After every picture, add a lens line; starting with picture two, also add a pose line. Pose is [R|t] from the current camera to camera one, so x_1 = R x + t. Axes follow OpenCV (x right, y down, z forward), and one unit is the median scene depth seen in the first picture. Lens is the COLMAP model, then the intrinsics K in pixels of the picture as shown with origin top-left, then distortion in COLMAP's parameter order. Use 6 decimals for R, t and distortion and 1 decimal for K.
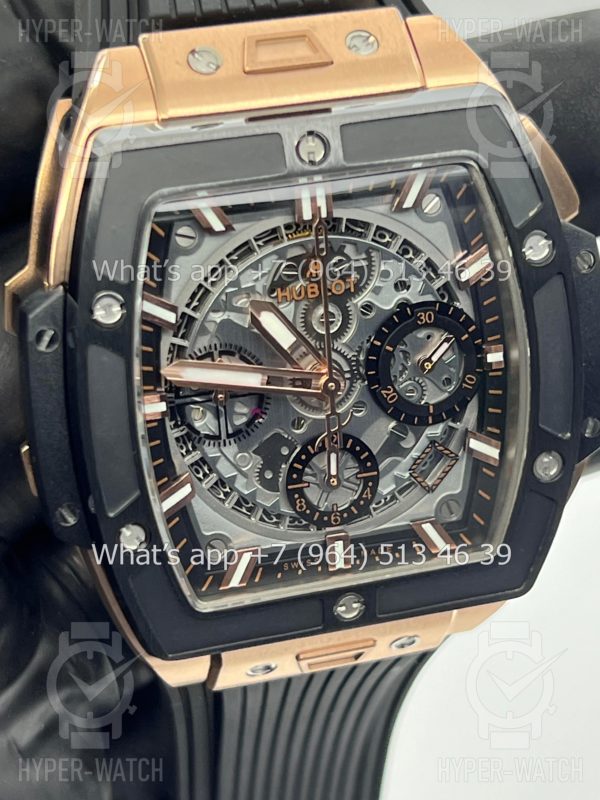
lens RADIAL K [[1828.5, 0, 300.0], [0, 1828.5, 400.0], [0, 0, 1]] dist [0.225626, 0.274634]
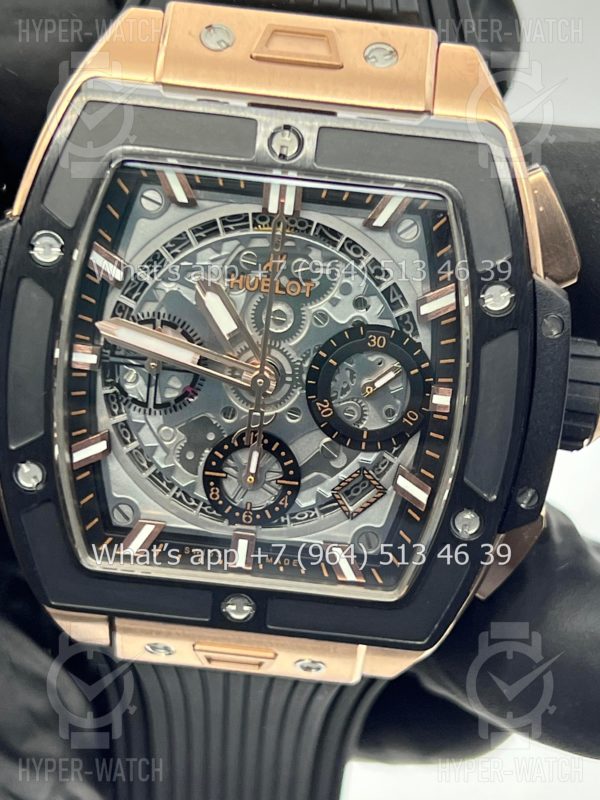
lens RADIAL K [[1828.5, 0, 300.0], [0, 1828.5, 400.0], [0, 0, 1]] dist [0.225626, 0.274634]
pose [[0.936400, 0.250894, -0.245373, 0.279204], [-0.258655, 0.965970, 0.000619, -0.004618], [0.237178, 0.062887, 0.969429, 0.042915]]
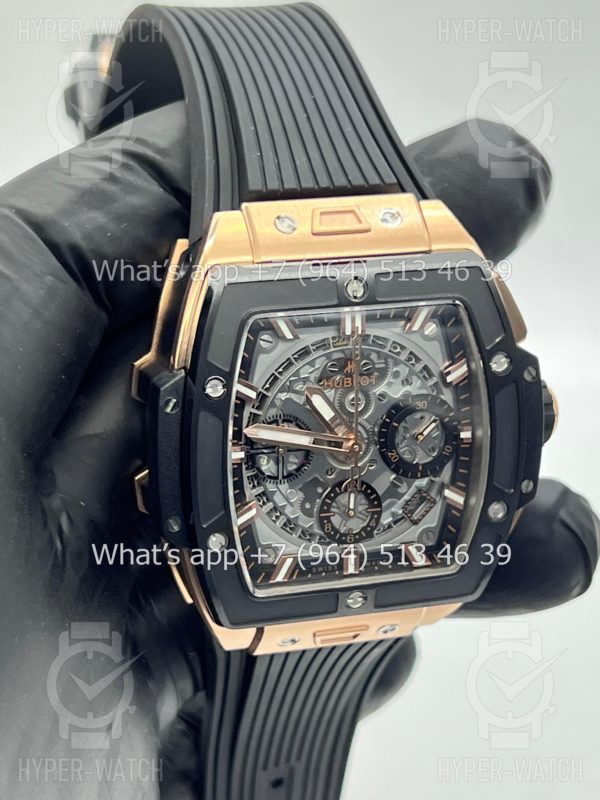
lens RADIAL K [[1769.7, 0, 300.7], [0, 1769.7, 414.9], [0, 0, 1]] dist [0.212917, 0.607024]
pose [[0.996473, 0.062892, 0.055556, -0.106340], [-0.061848, 0.997879, -0.020307, -0.002291], [-0.056715, 0.016799, 0.998249, -0.411729]]
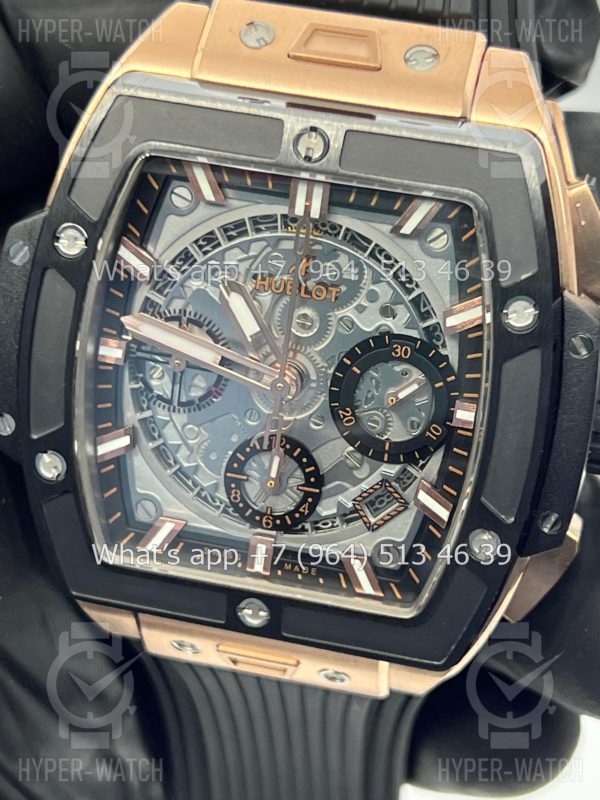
lens RADIAL K [[1828.5, 0, 300.0], [0, 1828.5, 400.0], [0, 0, 1]] dist [0.225626, 0.274634]
pose [[0.874314, 0.306772, -0.376120, 0.390667], [-0.311450, 0.948946, 0.049999, -0.052361], [0.372256, 0.073428, 0.925221, 0.098785]]
